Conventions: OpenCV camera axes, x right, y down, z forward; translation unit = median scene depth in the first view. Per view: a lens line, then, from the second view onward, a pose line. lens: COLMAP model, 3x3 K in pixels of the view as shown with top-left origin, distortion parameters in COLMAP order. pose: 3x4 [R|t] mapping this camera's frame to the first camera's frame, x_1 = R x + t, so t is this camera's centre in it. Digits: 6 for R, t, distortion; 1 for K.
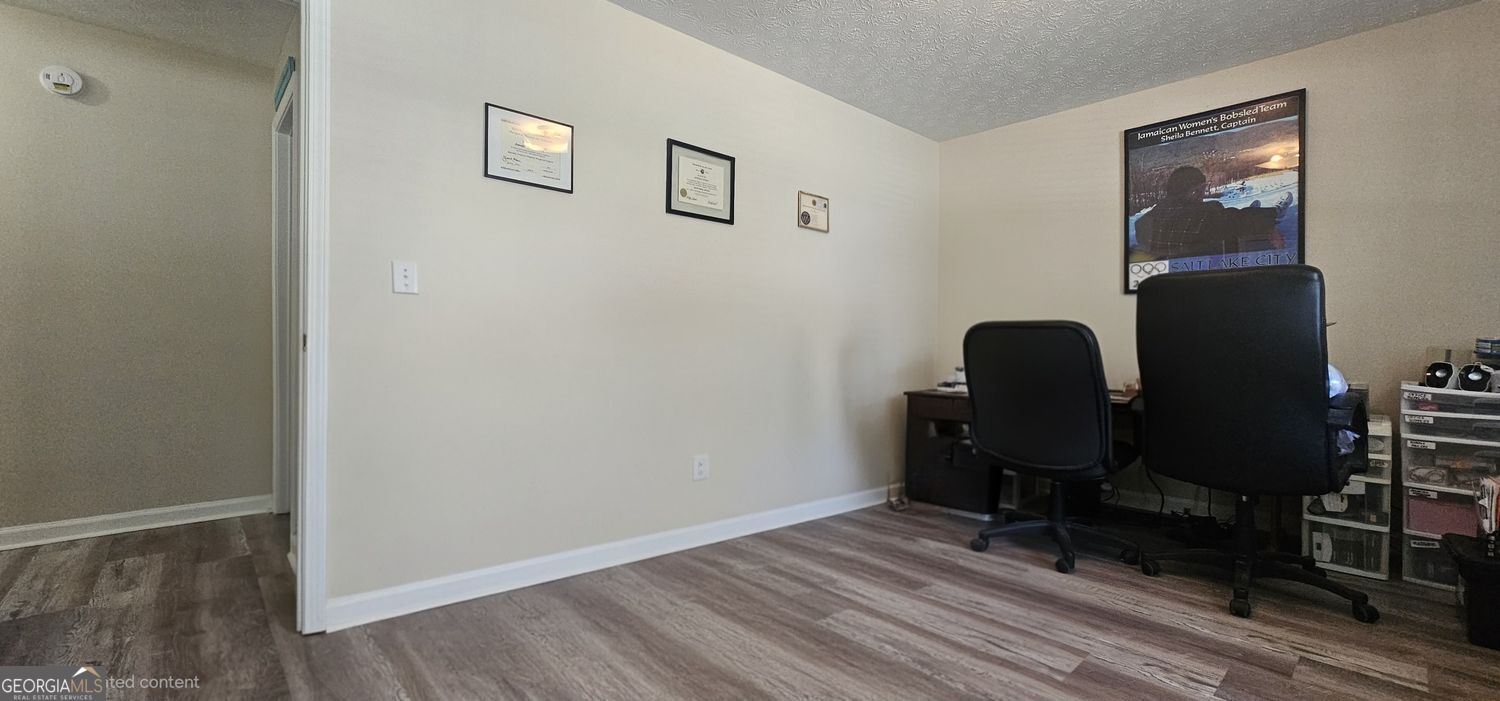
lens RADIAL K [[611.6, 0, 750.0], [0, 611.6, 350.5], [0, 0, 1]] dist [-0.000984, -0.000211]
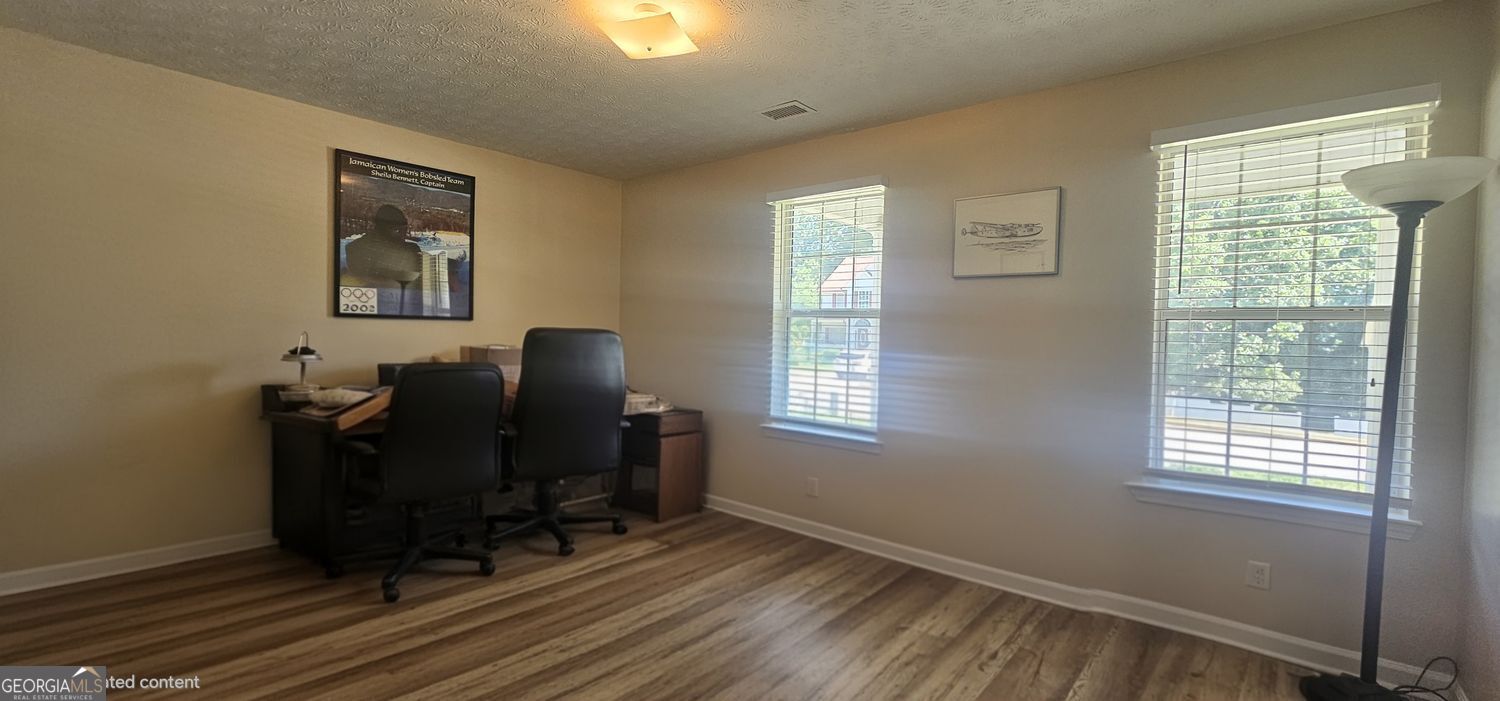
lens RADIAL K [[611.6, 0, 750.0], [0, 611.6, 350.5], [0, 0, 1]] dist [-0.000984, -0.000211]
pose [[-0.113106, -0.025753, 0.993249, -0.457191], [-0.005667, 0.999664, 0.025274, -0.071493], [-0.993567, -0.002770, -0.113214, 0.480642]]
